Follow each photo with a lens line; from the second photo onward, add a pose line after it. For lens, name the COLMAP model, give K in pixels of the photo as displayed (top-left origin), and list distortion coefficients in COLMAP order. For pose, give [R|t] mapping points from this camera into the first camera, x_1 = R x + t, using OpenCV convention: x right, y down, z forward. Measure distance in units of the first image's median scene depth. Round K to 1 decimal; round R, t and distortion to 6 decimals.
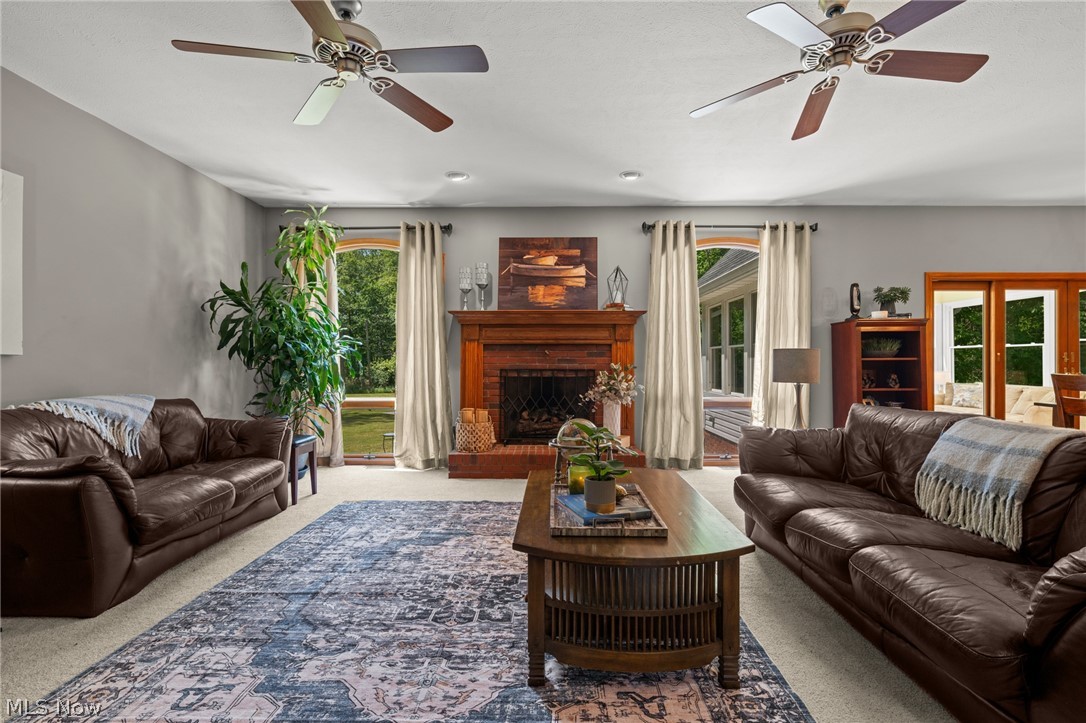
lens RADIAL K [[488.9, 0, 545.6], [0, 488.9, 360.5], [0, 0, 1]] dist [-0.002716, -0.000232]
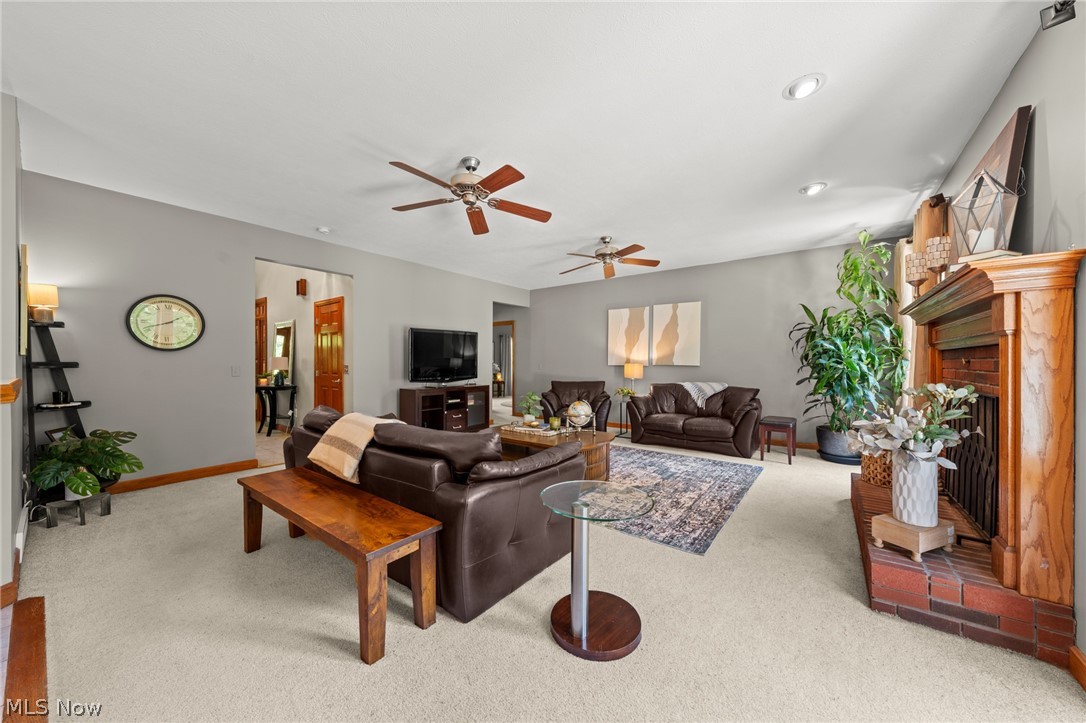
lens RADIAL K [[396.8, 0, 547.8], [0, 396.8, 364.4], [0, 0, 1]] dist [0.002285, -0.000213]
pose [[-0.591958, -0.001159, -0.805968, 1.065752], [-0.008789, 0.999949, 0.005017, -0.018626], [0.805921, 0.010054, -0.591938, 1.399714]]
